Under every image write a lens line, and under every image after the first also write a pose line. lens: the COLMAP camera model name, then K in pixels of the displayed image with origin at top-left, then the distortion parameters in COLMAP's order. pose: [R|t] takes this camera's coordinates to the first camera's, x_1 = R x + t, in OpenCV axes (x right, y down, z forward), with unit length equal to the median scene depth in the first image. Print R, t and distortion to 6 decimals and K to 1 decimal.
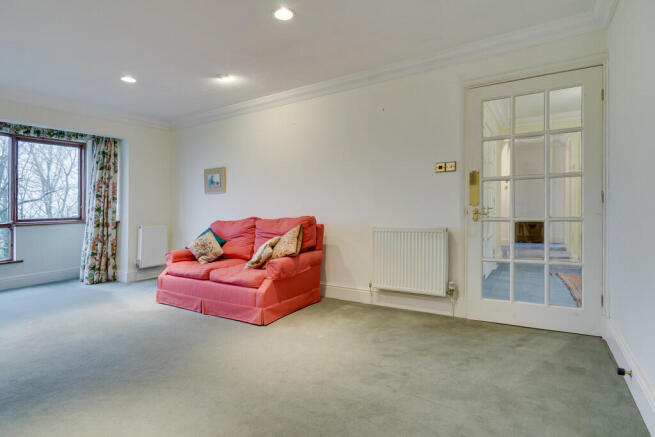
lens RADIAL K [[340.0, 0, 327.5], [0, 340.0, 218.5], [0, 0, 1]] dist [-0.000754, -0.000242]
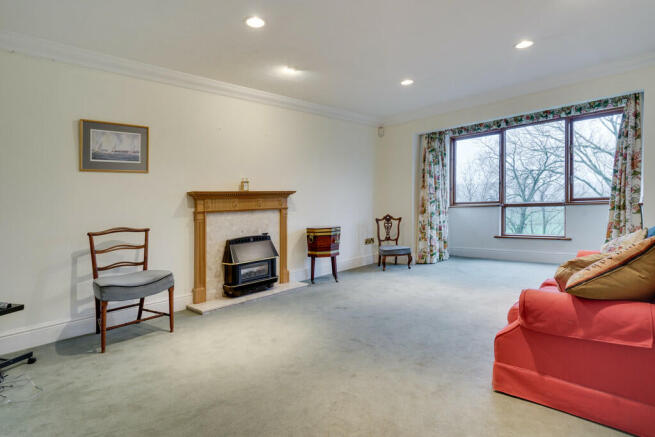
lens RADIAL K [[355.7, 0, 327.0], [0, 355.7, 192.5], [0, 0, 1]] dist [0.001561, 0.000262]
pose [[-0.201964, 0.000794, -0.979393, 0.295620], [0.019505, 0.999805, -0.003212, -0.026211], [0.979199, -0.019752, -0.201940, 0.493430]]
